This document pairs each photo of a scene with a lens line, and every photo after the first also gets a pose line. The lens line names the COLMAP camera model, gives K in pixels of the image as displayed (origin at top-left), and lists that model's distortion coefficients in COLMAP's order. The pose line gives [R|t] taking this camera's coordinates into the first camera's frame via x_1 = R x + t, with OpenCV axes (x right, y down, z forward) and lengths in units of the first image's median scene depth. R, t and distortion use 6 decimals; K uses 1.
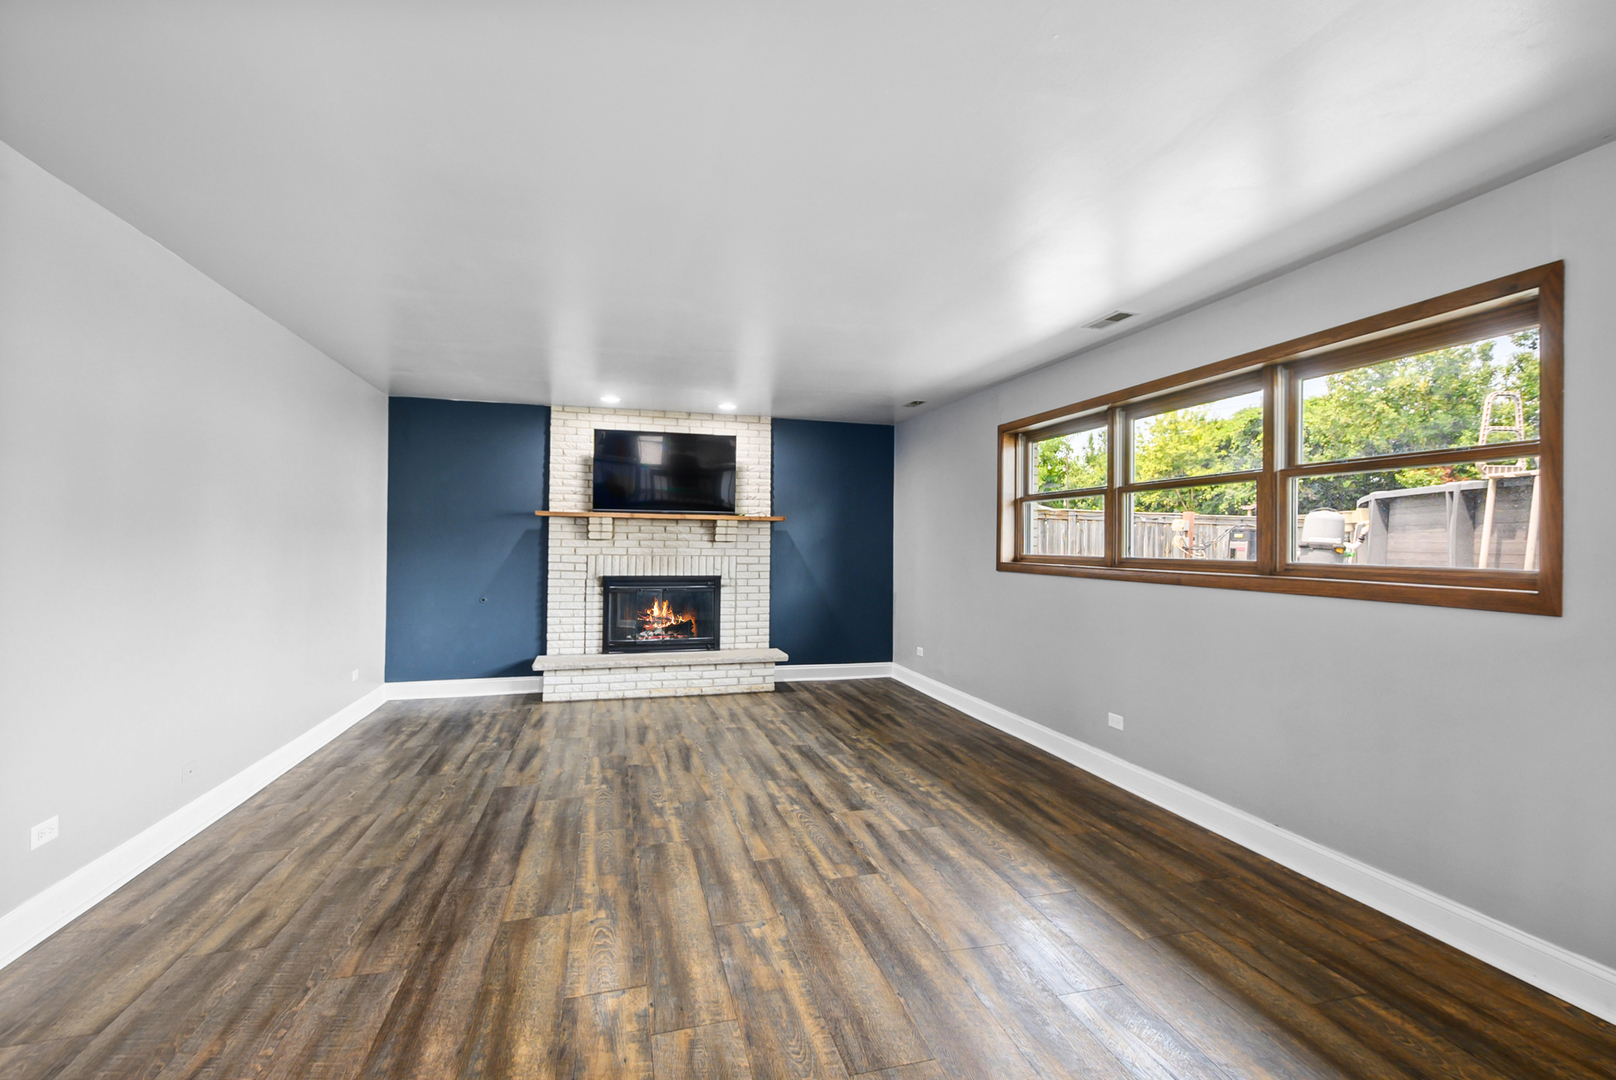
lens RADIAL K [[727.4, 0, 810.5], [0, 727.4, 541.3], [0, 0, 1]] dist [0.006570, -0.001738]
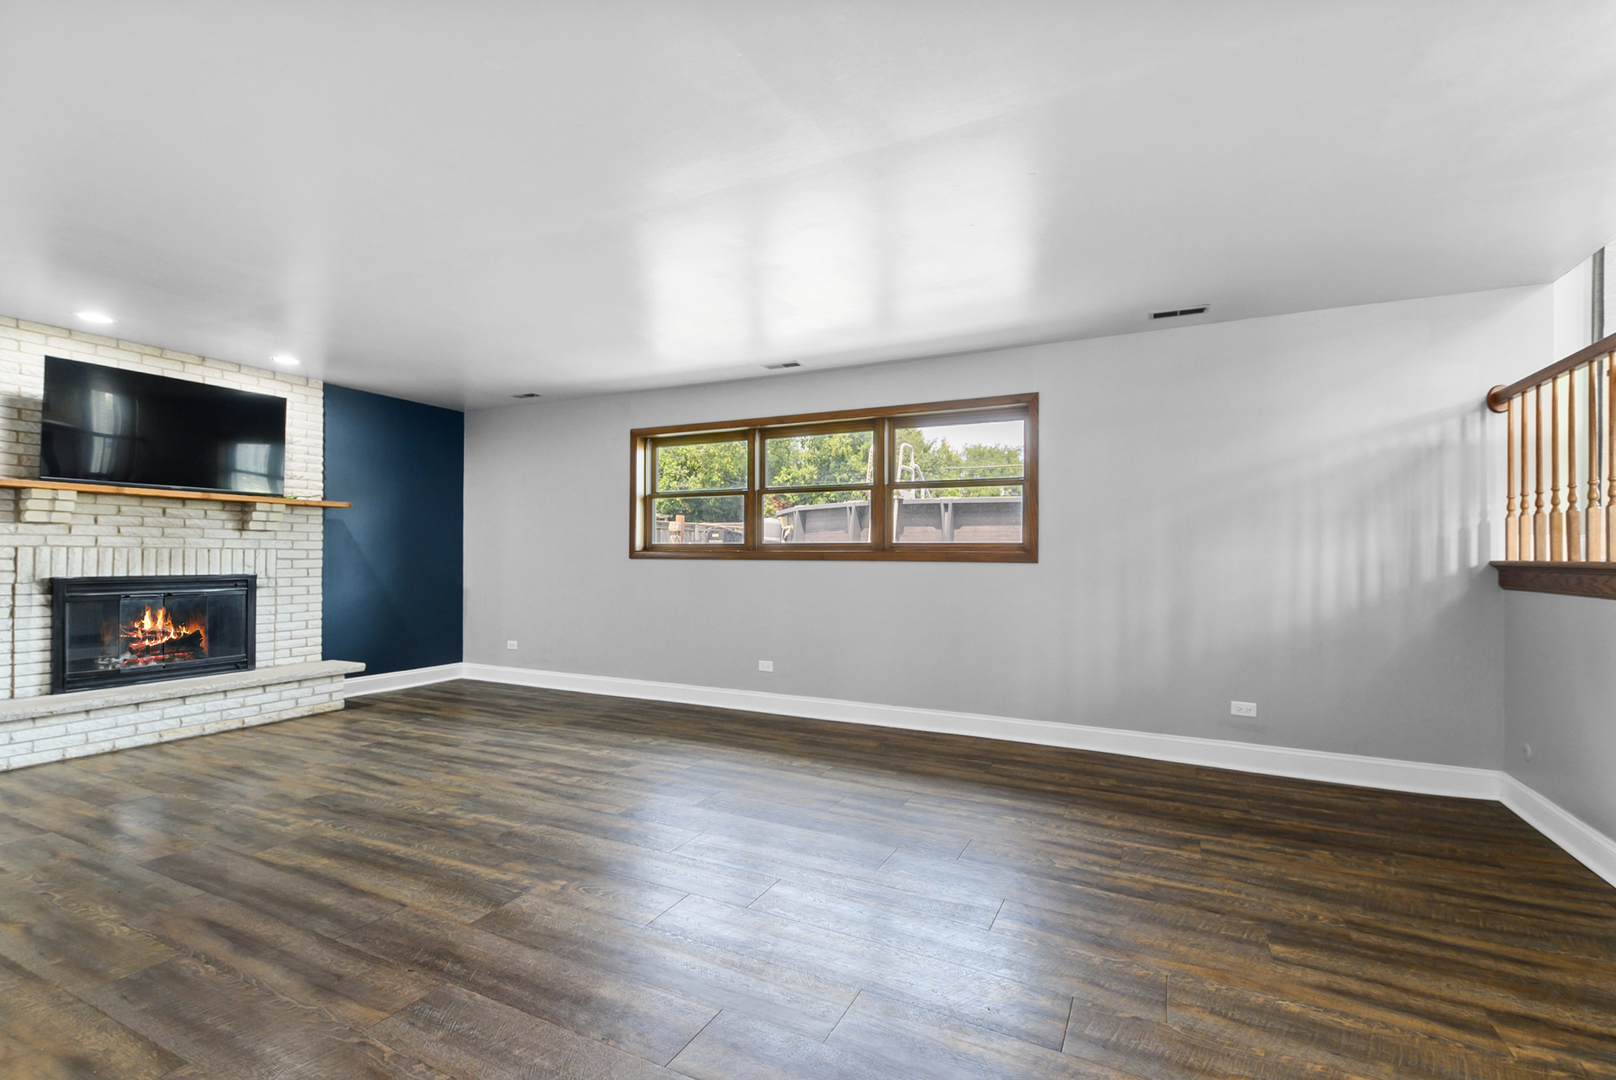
lens RADIAL K [[727.4, 0, 821.7], [0, 727.4, 552.5], [0, 0, 1]] dist [0.006570, -0.001738]
pose [[0.664429, -0.003635, 0.747342, -0.495989], [0.000100, 0.999989, 0.004775, 0.033253], [-0.747351, -0.003098, 0.664422, 0.041254]]
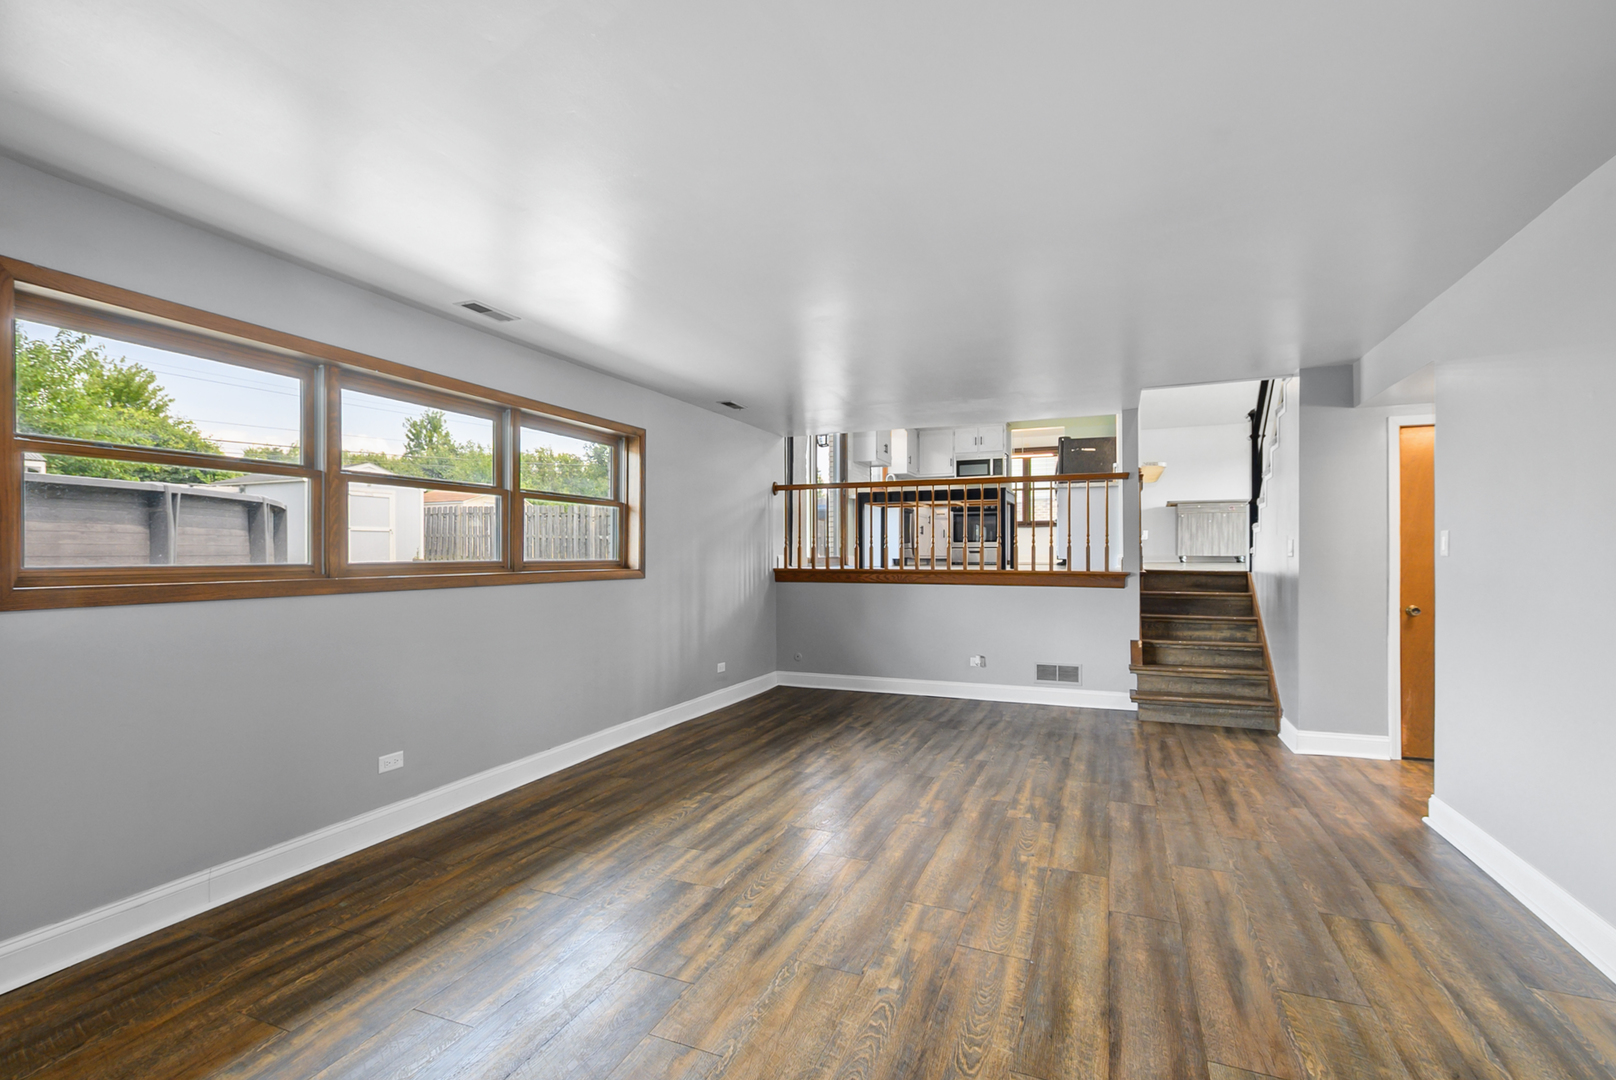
lens RADIAL K [[727.4, 0, 828.2], [0, 727.4, 555.1], [0, 0, 1]] dist [0.006570, -0.001738]
pose [[-0.803585, -0.010309, 0.595101, -0.459791], [-0.007668, 0.999946, 0.006968, 0.003542], [-0.595141, 0.001036, -0.803621, 1.345269]]
